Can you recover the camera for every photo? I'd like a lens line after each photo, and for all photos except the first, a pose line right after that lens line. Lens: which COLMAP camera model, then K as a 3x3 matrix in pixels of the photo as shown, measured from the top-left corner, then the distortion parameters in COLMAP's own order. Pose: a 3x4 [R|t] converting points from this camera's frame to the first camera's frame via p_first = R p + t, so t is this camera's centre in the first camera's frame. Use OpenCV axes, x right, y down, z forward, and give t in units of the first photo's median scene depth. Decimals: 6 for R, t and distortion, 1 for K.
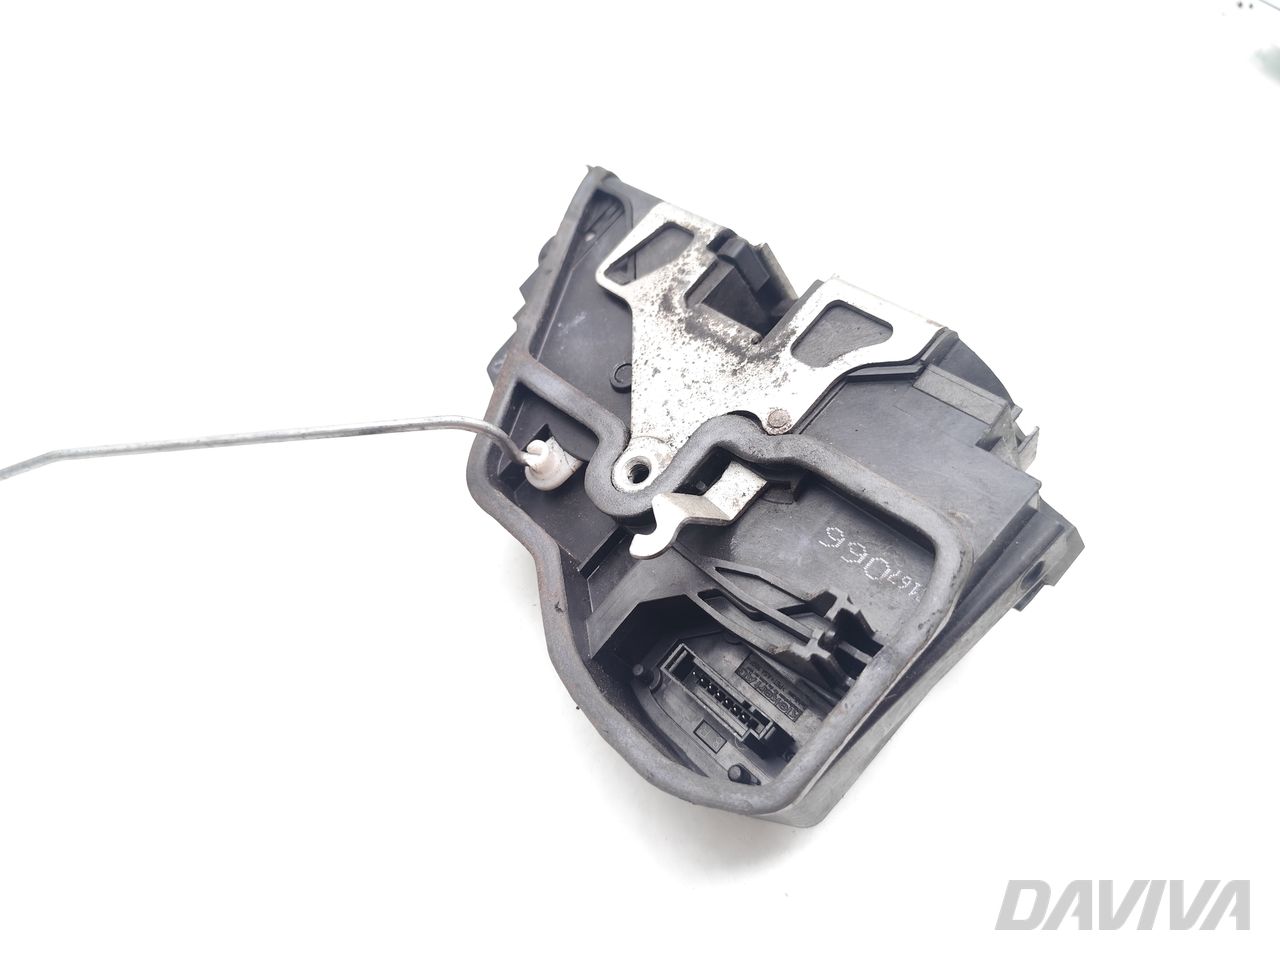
lens RADIAL K [[854.4, 0, 636.9], [0, 854.4, 482.1], [0, 0, 1]] dist [0.004236, -0.000041]
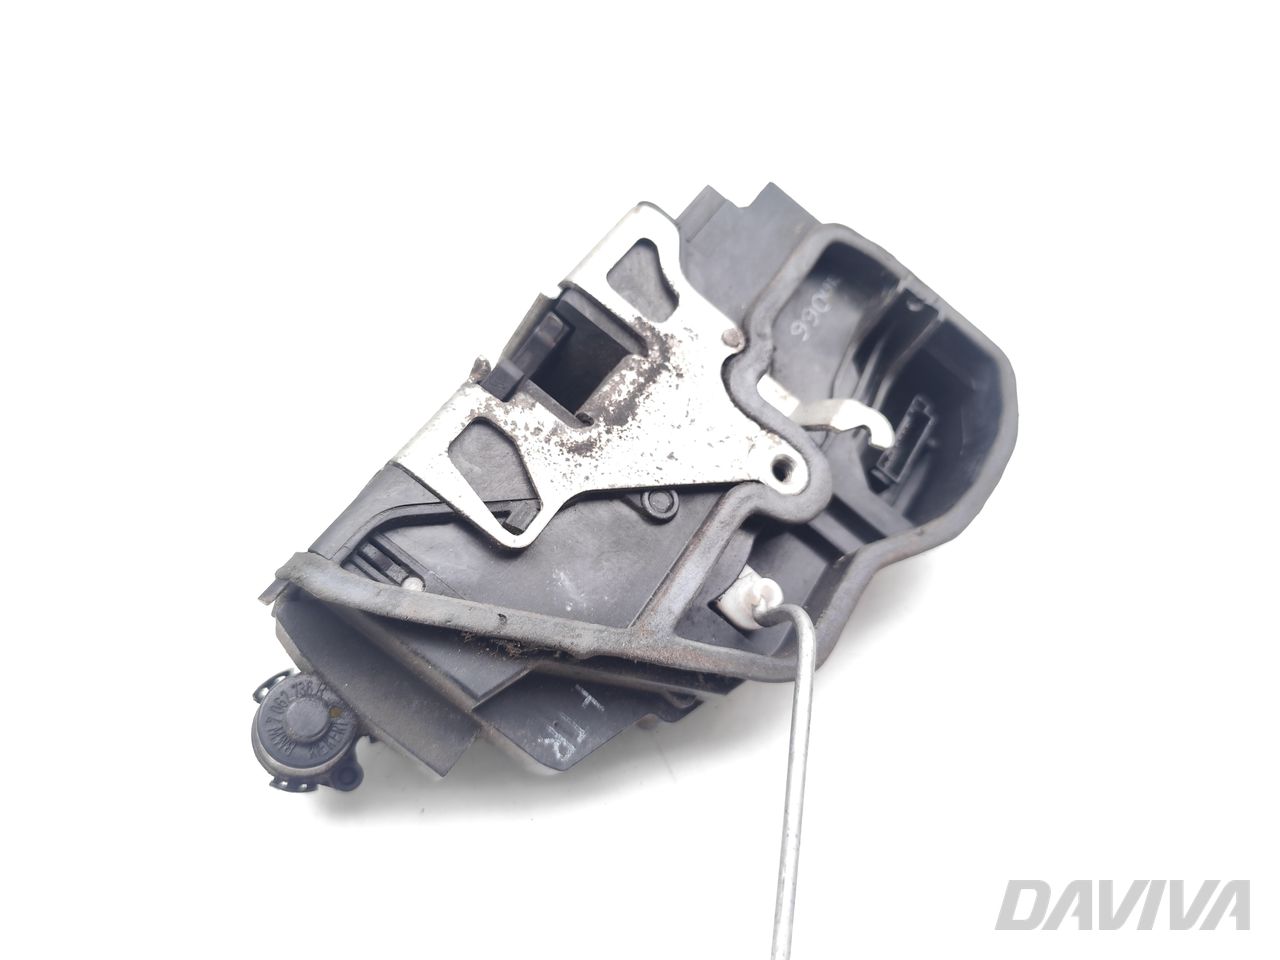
lens RADIAL K [[854.4, 0, 637.2], [0, 854.4, 477.4], [0, 0, 1]] dist [0.004236, -0.000041]
pose [[-0.274673, -0.740248, 0.613667, -0.543676], [0.722985, 0.261759, 0.639356, -0.735674], [-0.633915, 0.619286, 0.463290, 0.627360]]
